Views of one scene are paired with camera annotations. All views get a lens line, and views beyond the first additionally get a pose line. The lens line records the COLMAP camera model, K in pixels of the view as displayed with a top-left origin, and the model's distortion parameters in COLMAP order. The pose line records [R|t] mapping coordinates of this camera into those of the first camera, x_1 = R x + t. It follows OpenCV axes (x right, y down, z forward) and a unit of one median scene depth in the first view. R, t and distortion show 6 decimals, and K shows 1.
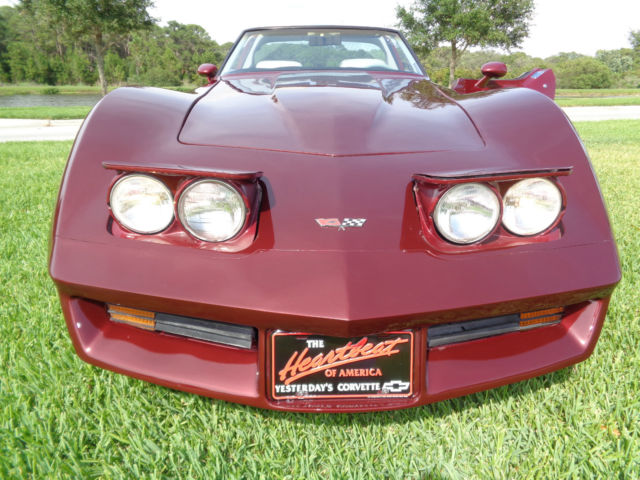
lens RADIAL K [[498.2, 0, 317.9], [0, 498.2, 239.2], [0, 0, 1]] dist [0.008782, 0.007971]
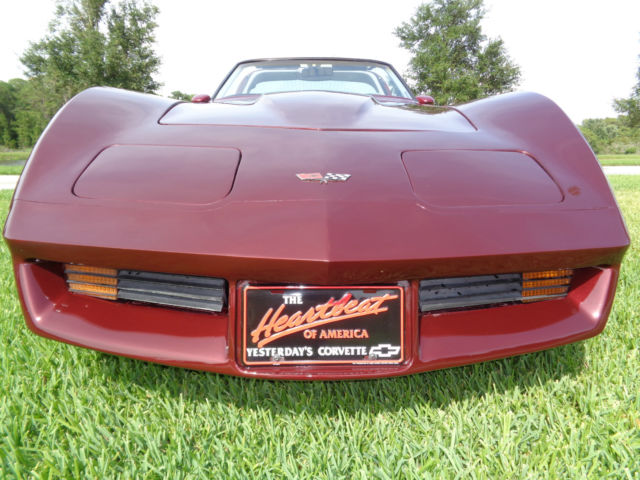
lens RADIAL K [[498.2, 0, 317.9], [0, 498.2, 239.2], [0, 0, 1]] dist [0.008782, 0.007971]
pose [[0.999990, 0.001310, 0.004232, 0.031694], [-0.000747, 0.991461, -0.130401, 0.195063], [-0.004367, 0.130396, 0.991452, 0.097016]]
